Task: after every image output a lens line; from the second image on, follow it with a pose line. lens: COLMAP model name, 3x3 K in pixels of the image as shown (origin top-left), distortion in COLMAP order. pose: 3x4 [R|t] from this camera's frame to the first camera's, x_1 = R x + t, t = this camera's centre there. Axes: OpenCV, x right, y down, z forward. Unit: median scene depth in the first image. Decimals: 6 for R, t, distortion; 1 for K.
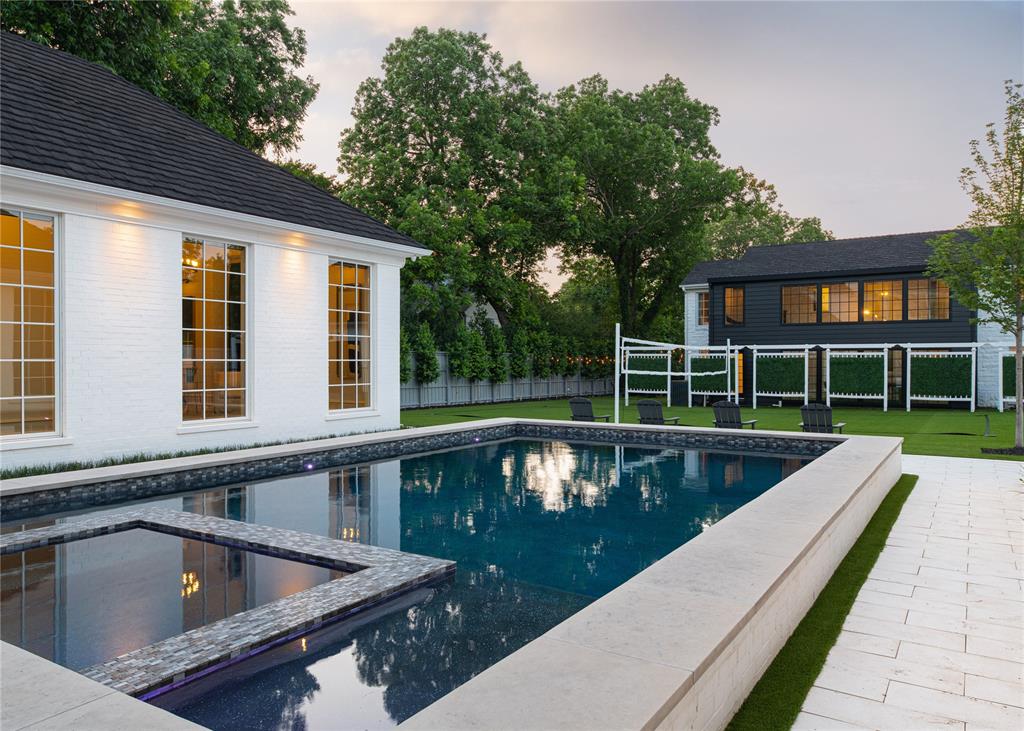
lens RADIAL K [[736.5, 0, 514.0], [0, 736.5, 363.2], [0, 0, 1]] dist [-0.000898, -0.000229]
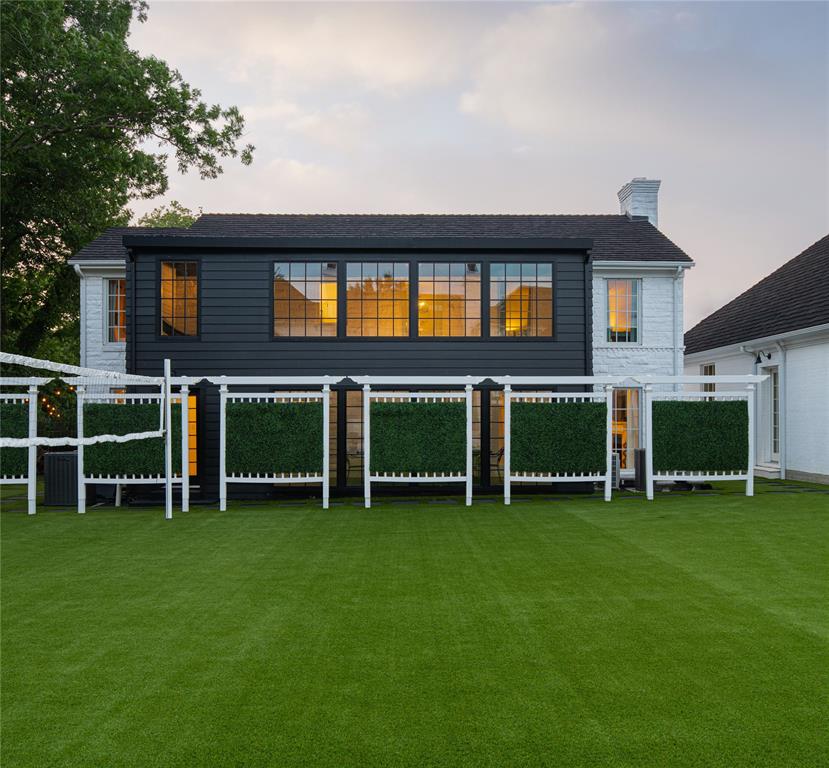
lens RADIAL K [[829.0, 0, 415.2], [0, 829.0, 384.1], [0, 0, 1]] dist [0.007323, 0.000000]
pose [[0.832434, 0.010837, 0.554018, 0.131276], [0.002536, 0.999724, -0.023366, -0.006750], [-0.554118, 0.020855, 0.832177, 0.479675]]
